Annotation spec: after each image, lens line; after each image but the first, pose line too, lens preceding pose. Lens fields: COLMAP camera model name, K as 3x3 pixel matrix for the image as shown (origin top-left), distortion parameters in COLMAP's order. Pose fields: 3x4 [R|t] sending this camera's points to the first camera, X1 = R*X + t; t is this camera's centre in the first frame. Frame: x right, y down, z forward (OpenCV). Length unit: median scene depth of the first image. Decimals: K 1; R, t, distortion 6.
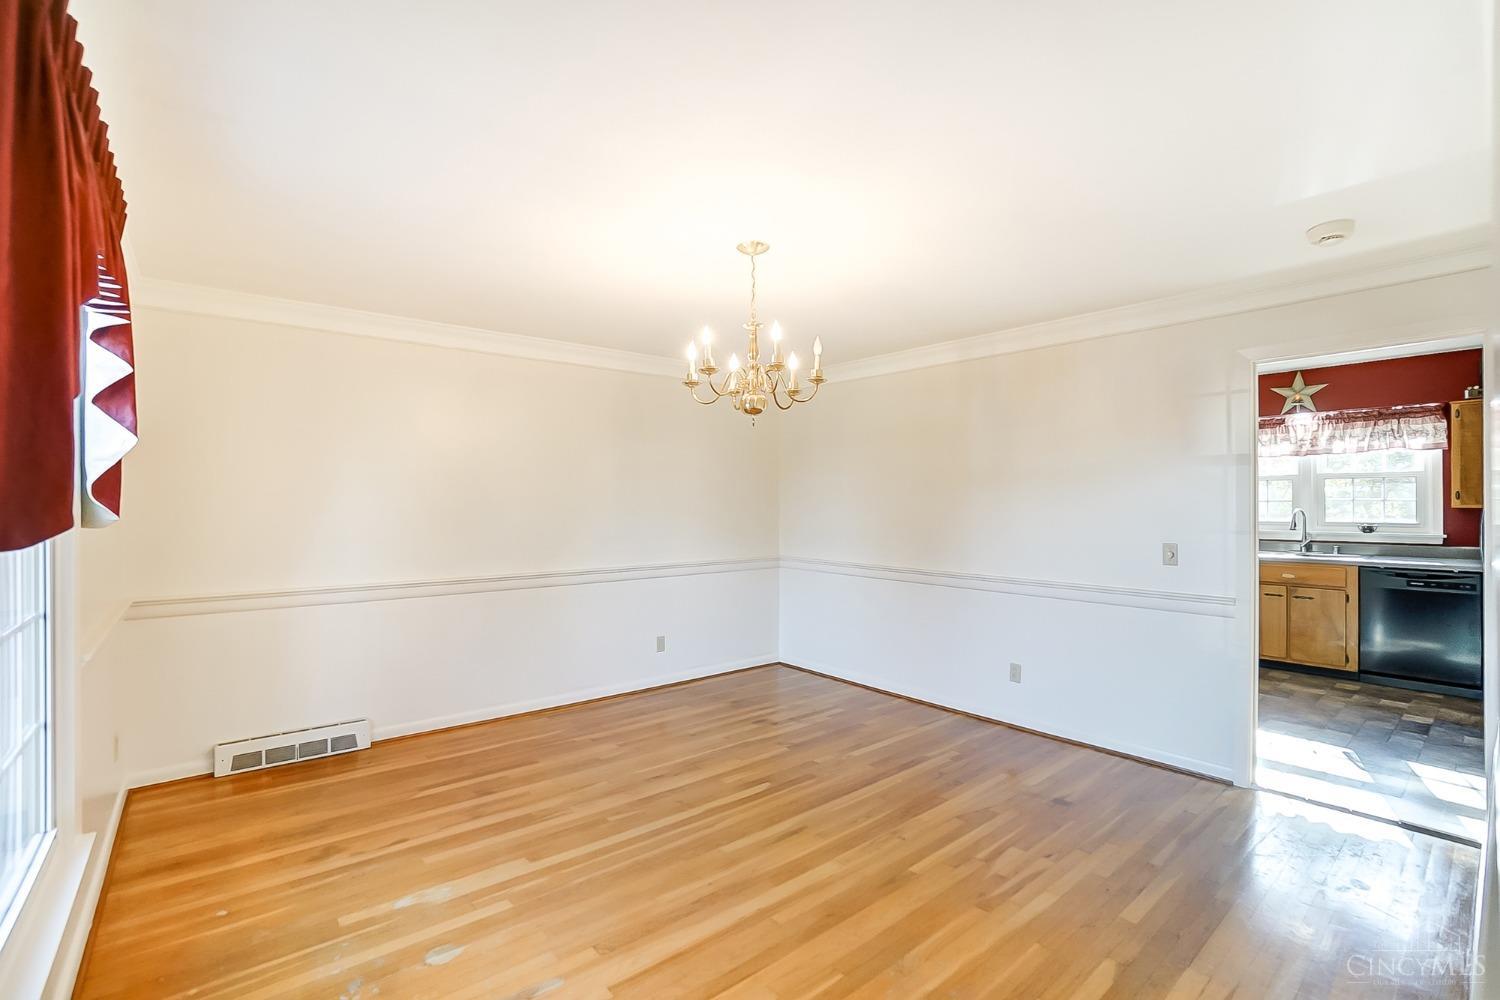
lens RADIAL K [[678.7, 0, 750.0], [0, 678.7, 500.0], [0, 0, 1]] dist [-0.062098, 0.031920]
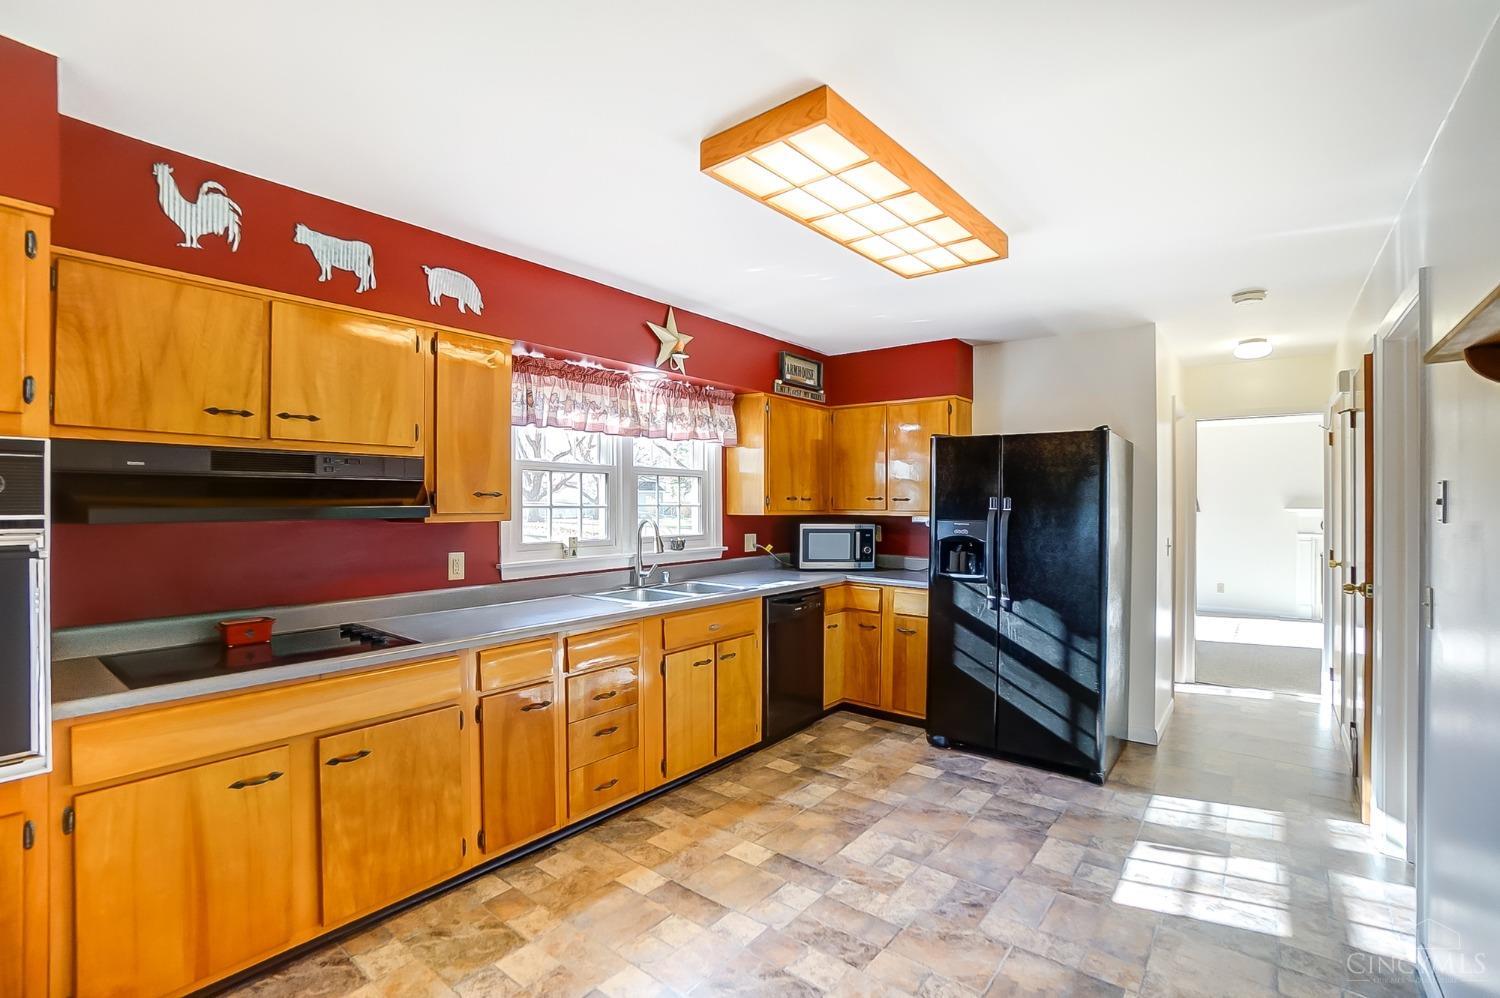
lens RADIAL K [[678.7, 0, 750.0], [0, 678.7, 499.0], [0, 0, 1]] dist [-0.062098, 0.031920]
pose [[-0.199128, 0.004771, 0.979962, 0.173470], [-0.009613, 0.999931, -0.006821, -0.002857], [-0.979926, -0.010779, -0.199069, 1.070946]]
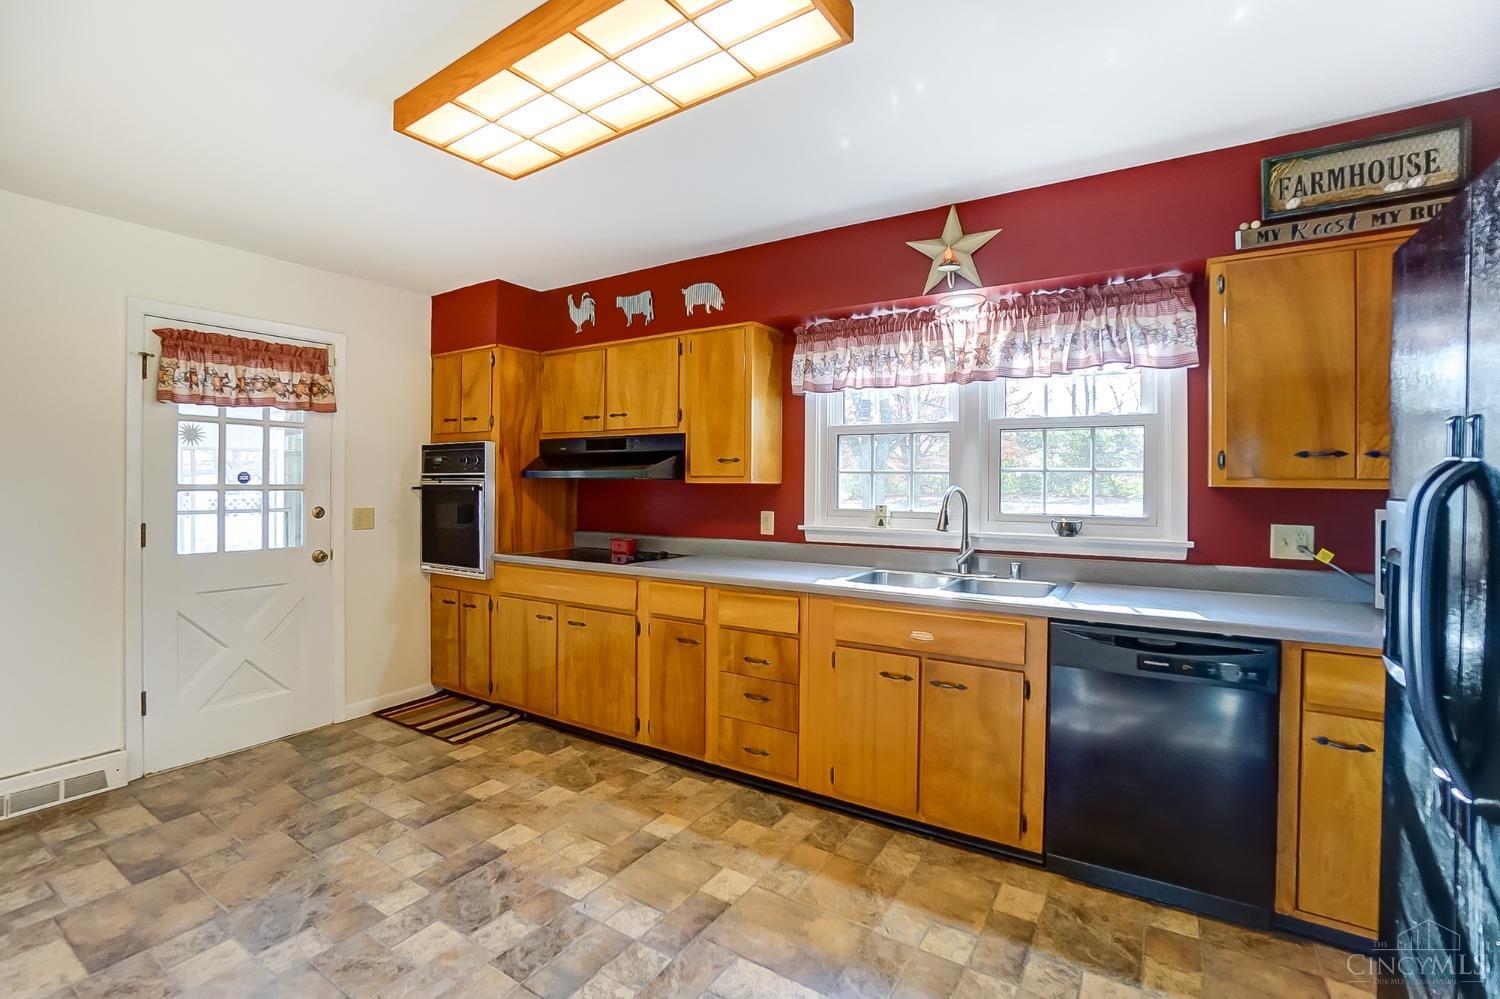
lens RADIAL K [[690.2, 0, 722.8], [0, 690.2, 478.1], [0, 0, 1]] dist [-0.066245, 0.032452]
pose [[0.959753, 0.005732, 0.280788, 0.538612], [-0.007148, 0.999966, 0.004020, 0.005598], [-0.280756, -0.005866, 0.959761, 0.574416]]
